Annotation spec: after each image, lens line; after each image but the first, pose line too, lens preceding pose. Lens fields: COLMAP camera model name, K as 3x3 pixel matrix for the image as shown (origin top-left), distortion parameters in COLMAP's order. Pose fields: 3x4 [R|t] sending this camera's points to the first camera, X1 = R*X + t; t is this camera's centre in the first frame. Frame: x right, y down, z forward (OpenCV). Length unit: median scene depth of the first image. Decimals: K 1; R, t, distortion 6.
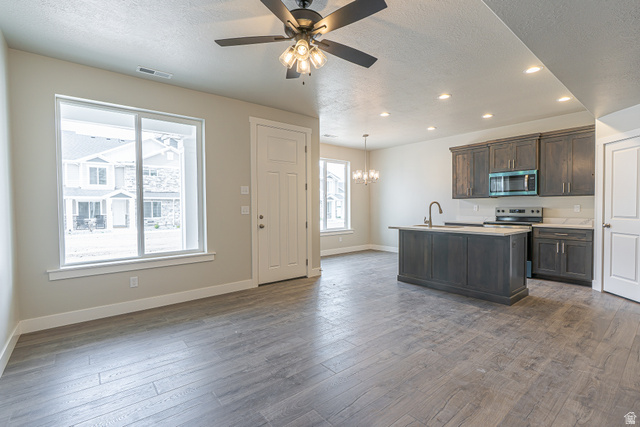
lens RADIAL K [[302.9, 0, 320.0], [0, 302.9, 213.5], [0, 0, 1]] dist [-0.000368, 0.000482]
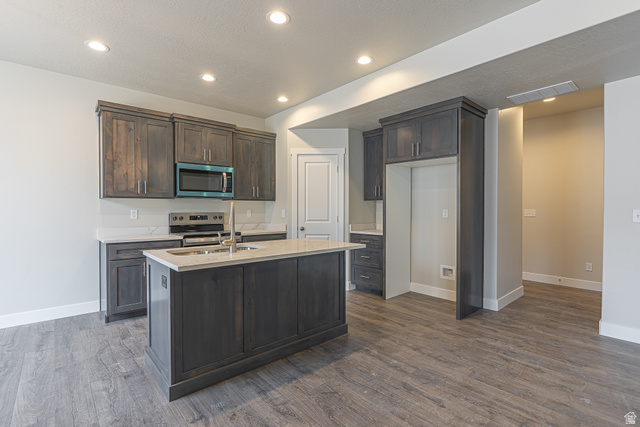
lens RADIAL K [[302.9, 0, 320.0], [0, 302.9, 213.5], [0, 0, 1]] dist [-0.000368, 0.000482]
pose [[-0.034907, -0.006314, 0.999371, -0.207384], [0.025916, 0.999638, 0.007221, -0.027587], [-0.999054, 0.026152, -0.034731, 1.232018]]
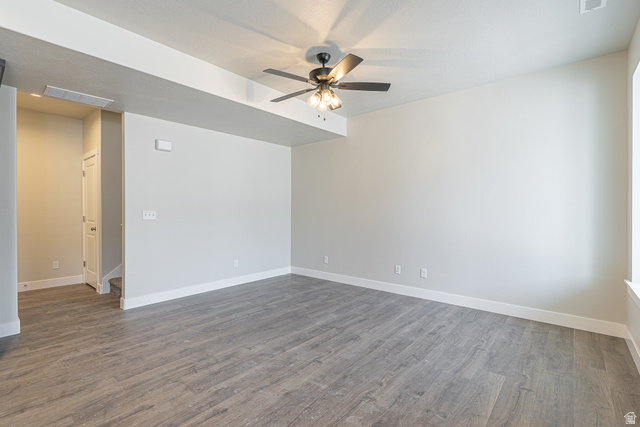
lens RADIAL K [[295.1, 0, 320.0], [0, 295.1, 213.5], [0, 0, 1]] dist [-0.000249, -0.000109]
pose [[-0.984236, 0.007649, -0.176697, 0.139534], [0.001531, 0.999396, 0.034731, -0.037991], [0.176856, 0.033913, -0.983652, 1.588498]]
